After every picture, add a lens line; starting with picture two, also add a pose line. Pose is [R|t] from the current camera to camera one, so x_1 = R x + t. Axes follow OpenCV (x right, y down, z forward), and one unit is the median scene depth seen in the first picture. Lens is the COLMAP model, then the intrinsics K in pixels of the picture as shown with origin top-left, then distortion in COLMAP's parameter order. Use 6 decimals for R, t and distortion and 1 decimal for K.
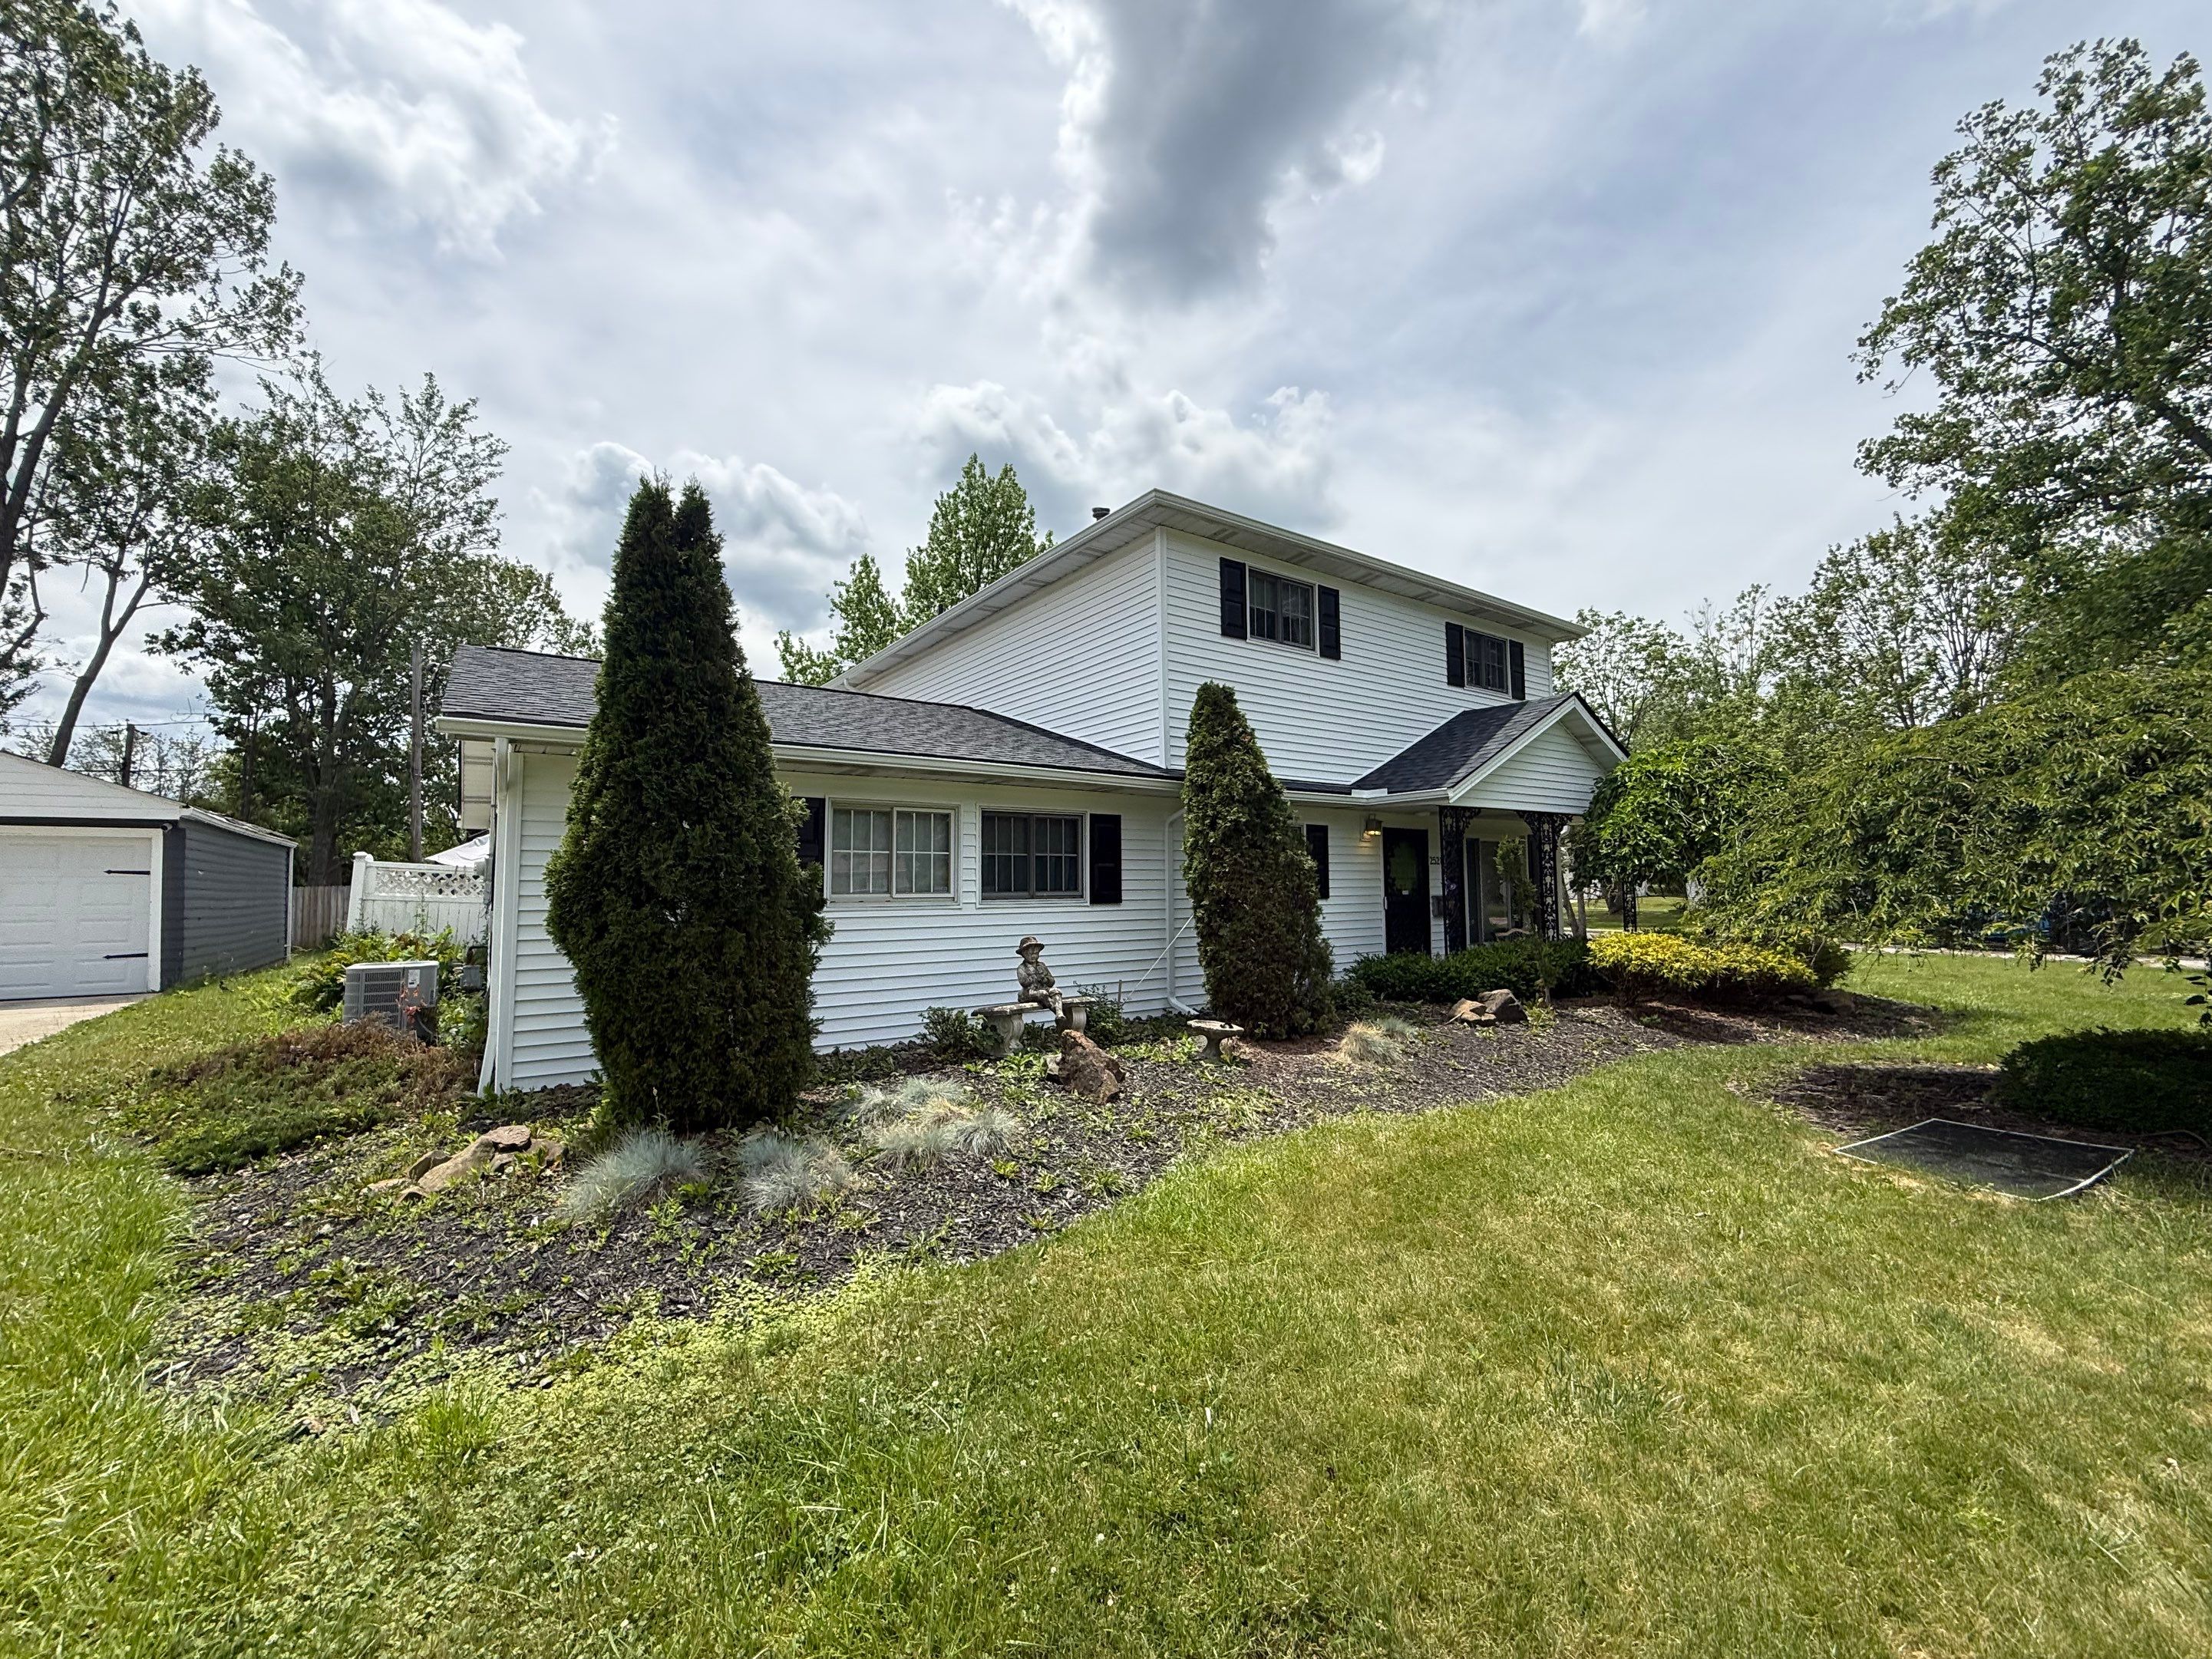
lens RADIAL K [[890.1, 0, 1109.7], [0, 890.1, 793.8], [0, 0, 1]] dist [-0.004159, -0.000512]
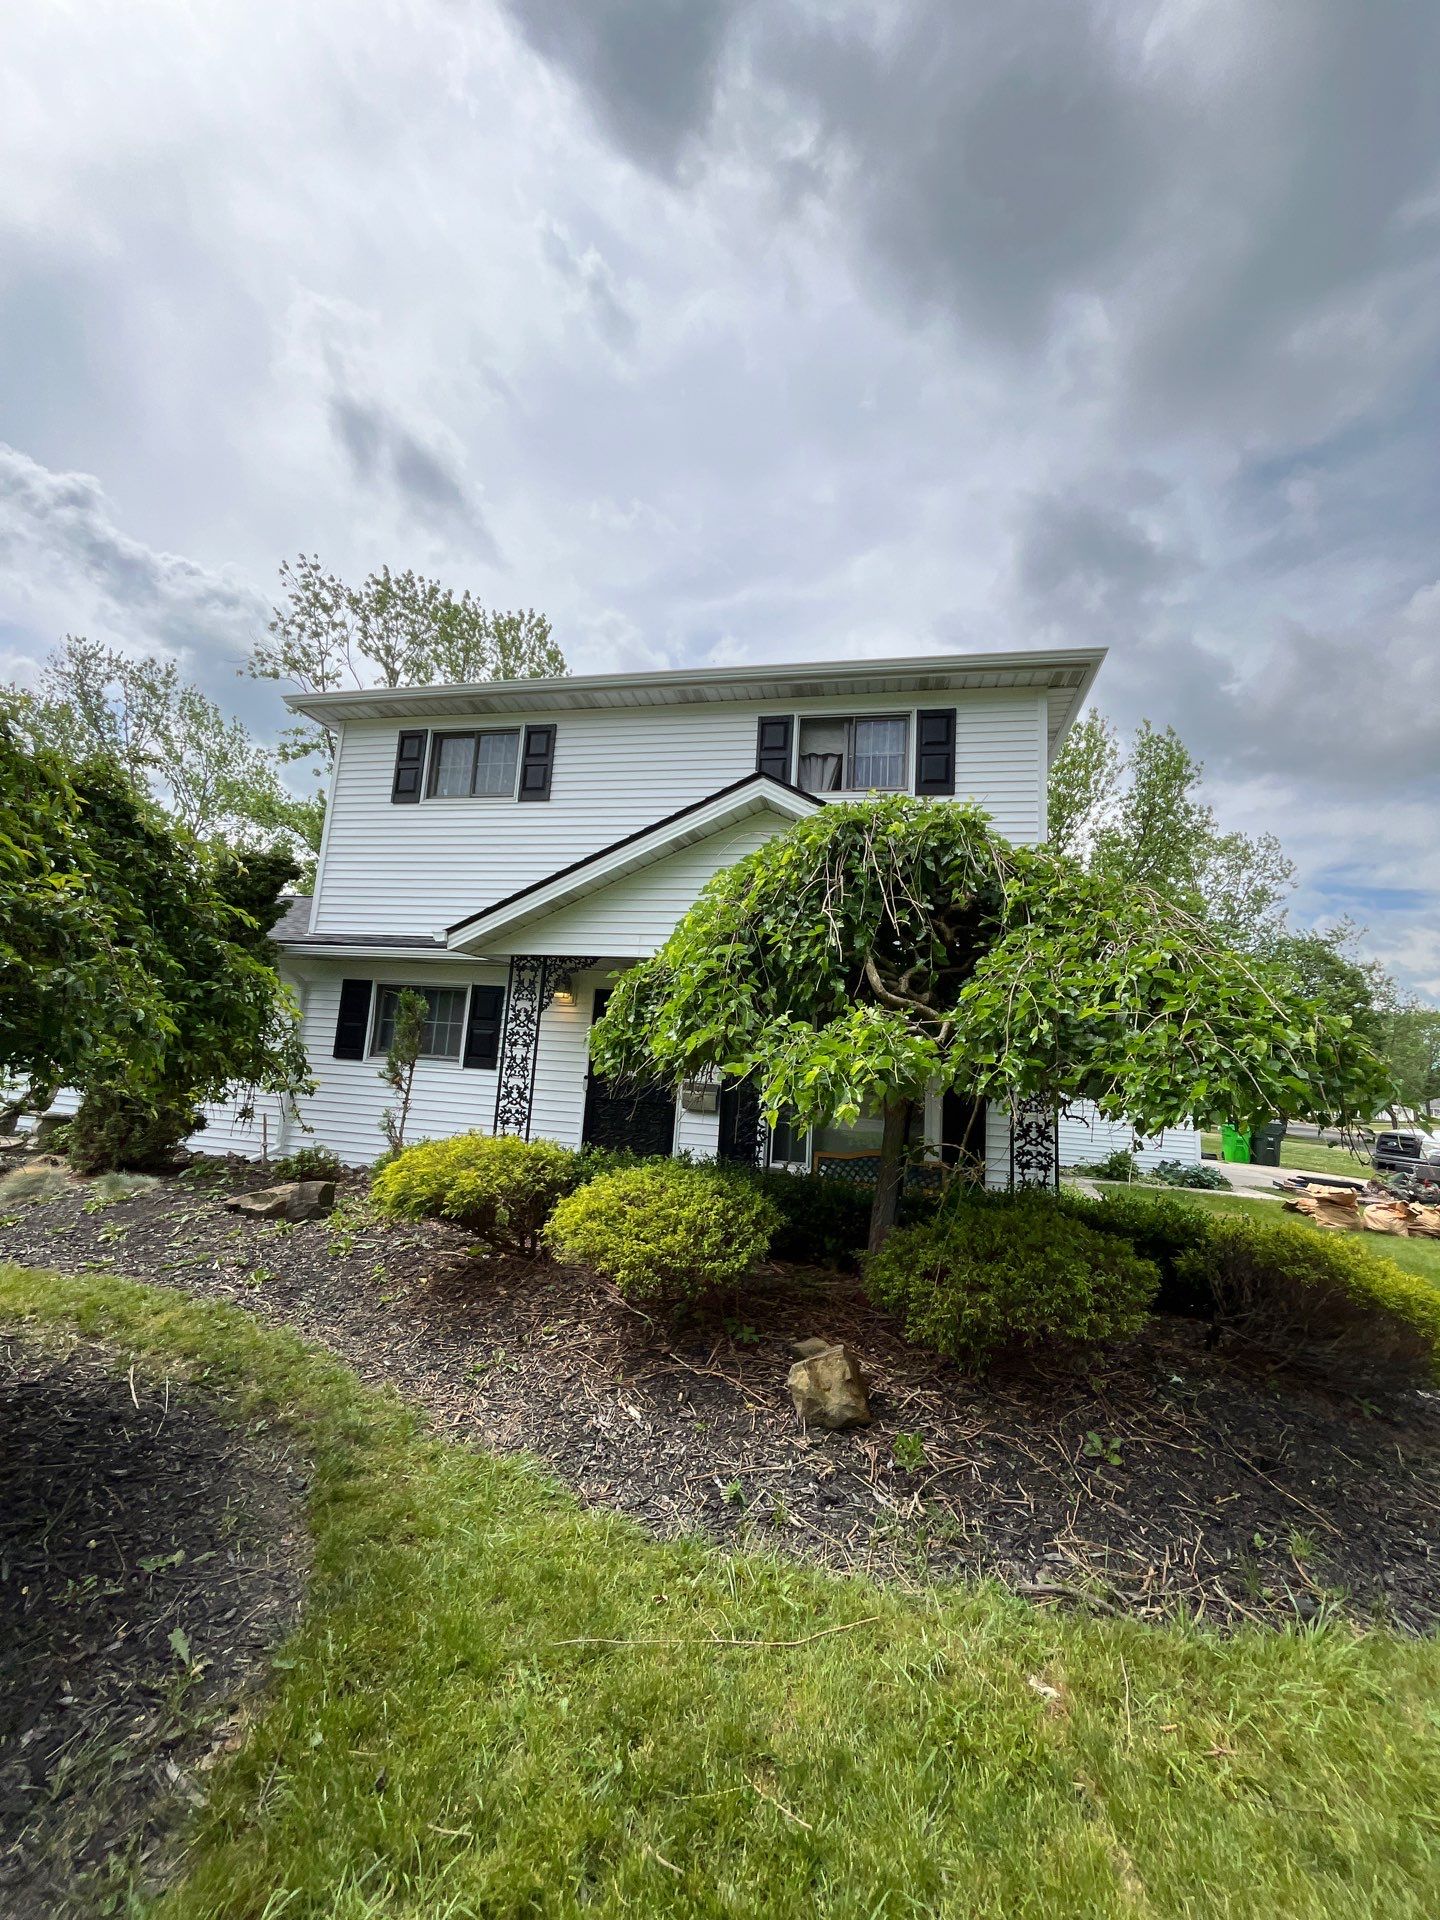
lens RADIAL K [[772.7, 0, 720.0], [0, 772.7, 960.0], [0, 0, 1]] dist [-0.004159, -0.000512]
pose [[0.662311, -0.054710, -0.747228, 0.929760], [0.007099, 0.997744, -0.066760, 0.059640], [0.749195, 0.038911, 0.661206, 0.622656]]
